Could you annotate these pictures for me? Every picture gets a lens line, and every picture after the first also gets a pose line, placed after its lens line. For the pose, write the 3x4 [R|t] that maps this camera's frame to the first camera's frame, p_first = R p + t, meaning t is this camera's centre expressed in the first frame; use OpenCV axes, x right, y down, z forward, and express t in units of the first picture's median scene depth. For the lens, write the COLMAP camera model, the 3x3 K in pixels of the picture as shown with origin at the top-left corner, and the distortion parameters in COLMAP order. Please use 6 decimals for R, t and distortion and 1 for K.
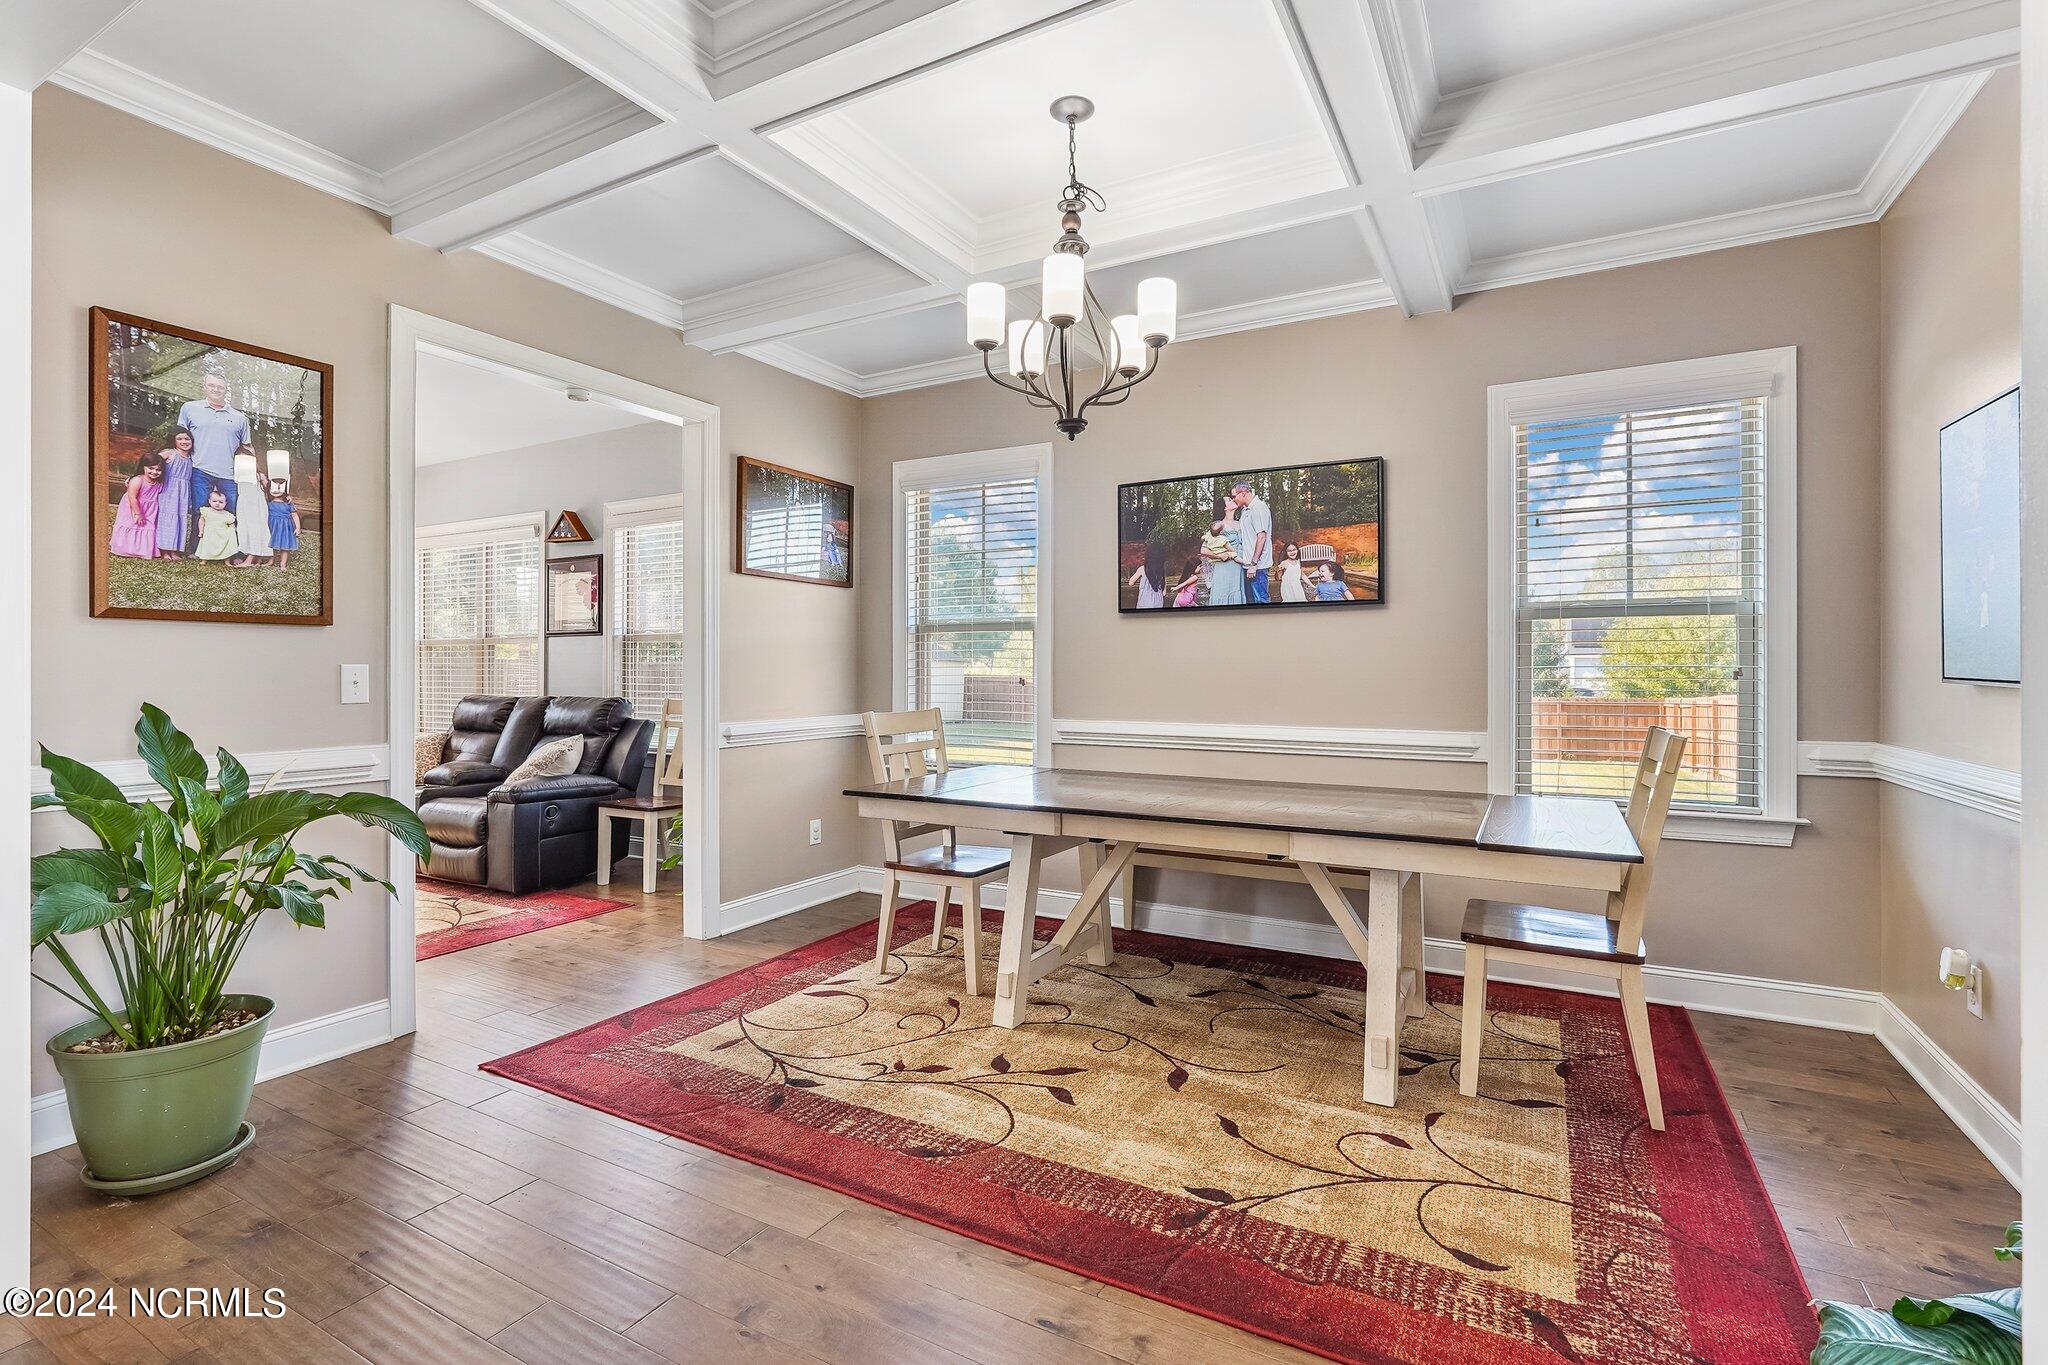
lens RADIAL K [[941.8, 0, 1032.1], [0, 941.8, 675.5], [0, 0, 1]] dist [-0.020458, 0.010915]
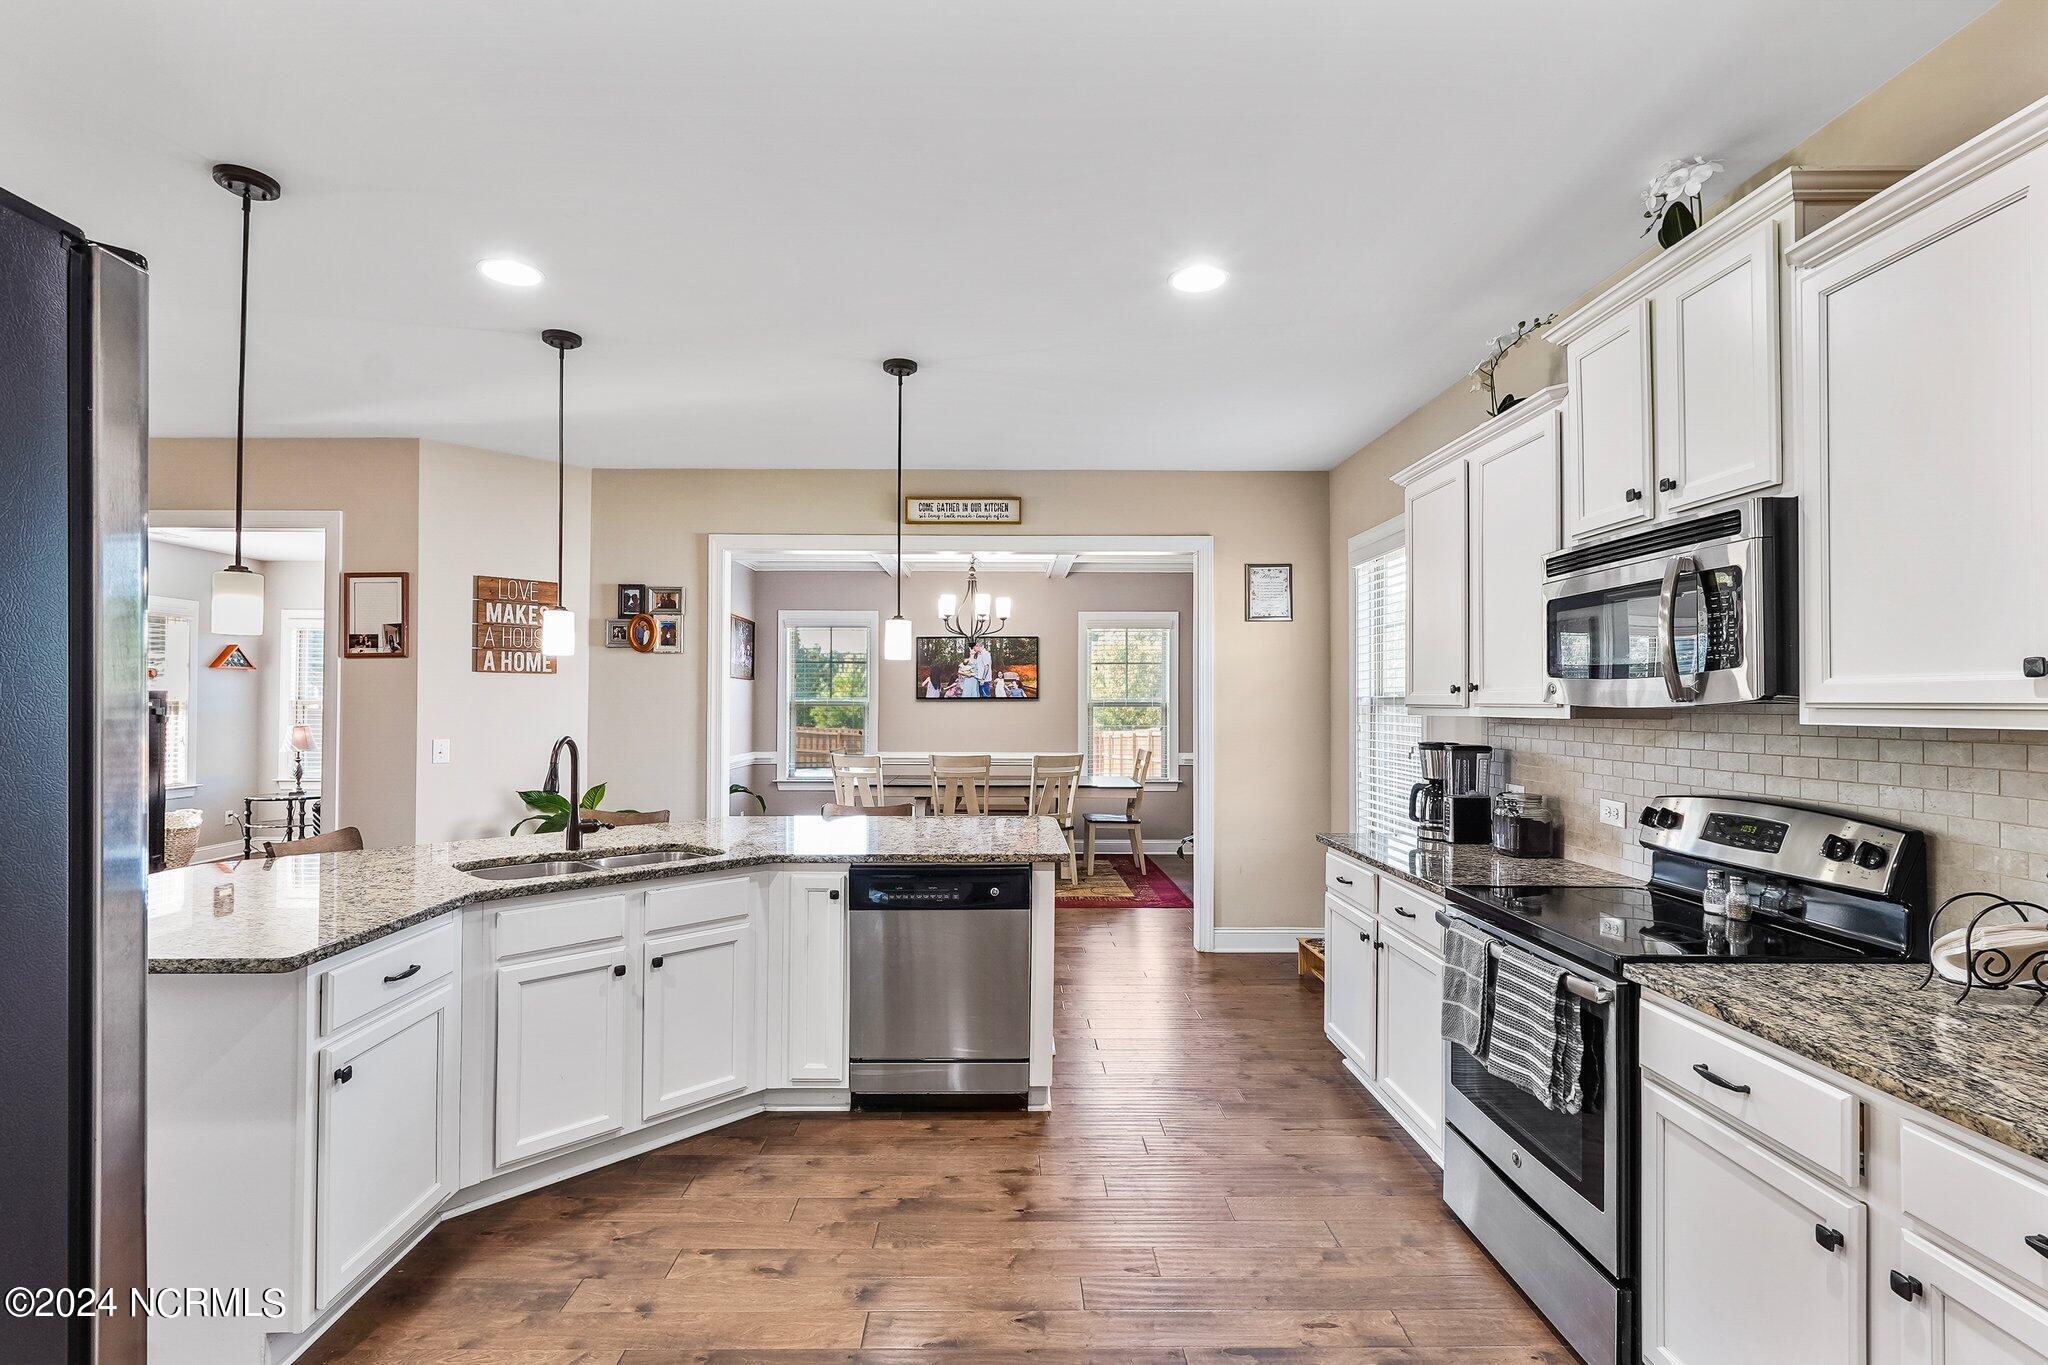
lens RADIAL K [[955.6, 0, 1040.6], [0, 955.6, 708.2], [0, 0, 1]] dist [-0.021063, 0.012462]
pose [[0.866540, 0.002665, 0.499101, -0.847428], [0.000658, 0.999979, -0.006481, -0.039581], [-0.499108, 0.005944, 0.866520, -1.118326]]
